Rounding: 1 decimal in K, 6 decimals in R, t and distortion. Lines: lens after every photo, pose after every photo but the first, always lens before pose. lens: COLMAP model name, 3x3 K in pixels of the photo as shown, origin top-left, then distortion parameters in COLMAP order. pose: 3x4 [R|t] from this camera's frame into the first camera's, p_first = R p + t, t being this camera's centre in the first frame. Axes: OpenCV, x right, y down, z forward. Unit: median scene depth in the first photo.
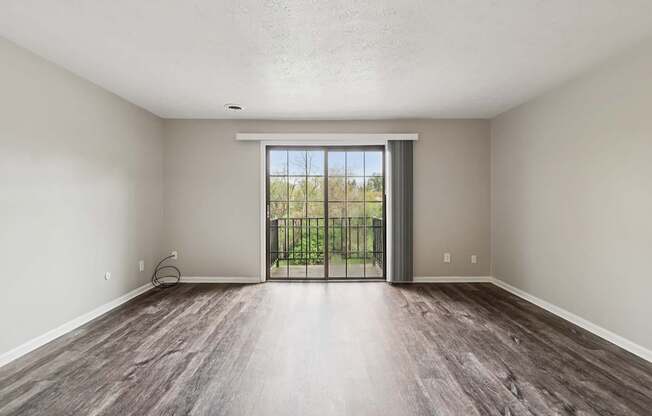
lens RADIAL K [[307.6, 0, 322.7], [0, 307.6, 205.4], [0, 0, 1]] dist [-0.004364, 0.001708]
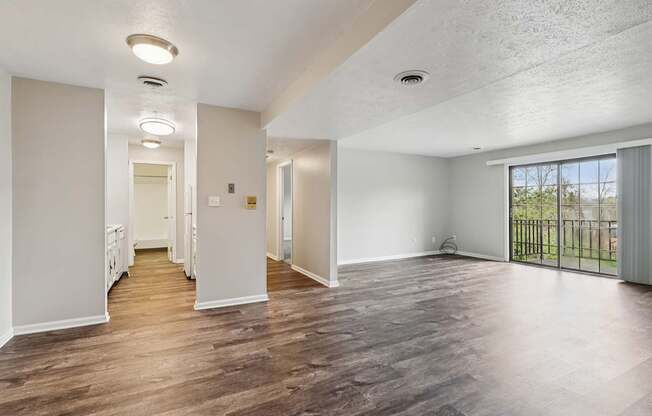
lens RADIAL K [[301.9, 0, 322.1], [0, 301.9, 207.4], [0, 0, 1]] dist [-0.004250, -0.000344]
pose [[0.457560, -0.001173, -0.889178, 0.756803], [-0.009724, 0.999933, -0.006323, 0.015462], [0.889126, 0.011540, 0.457517, -0.470447]]
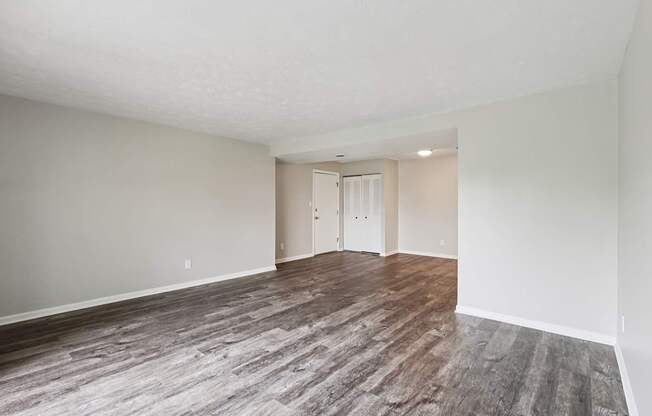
lens RADIAL K [[301.9, 0, 325.8], [0, 301.9, 207.4], [0, 0, 1]] dist [-0.004250, -0.000344]
pose [[-0.766397, -0.007433, 0.642325, -0.528237], [0.009231, 0.999702, 0.022582, -0.030757], [-0.642301, 0.023236, -0.766100, 1.063283]]
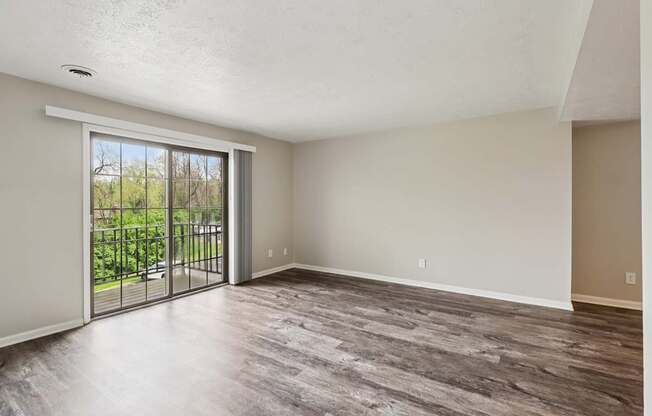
lens RADIAL K [[307.6, 0, 321.2], [0, 307.6, 205.3], [0, 0, 1]] dist [-0.004364, 0.001708]
pose [[0.566430, -0.006899, 0.824081, -0.533774], [0.018703, 0.999815, -0.004485, -0.008773], [-0.823897, 0.017953, 0.566455, 0.174293]]
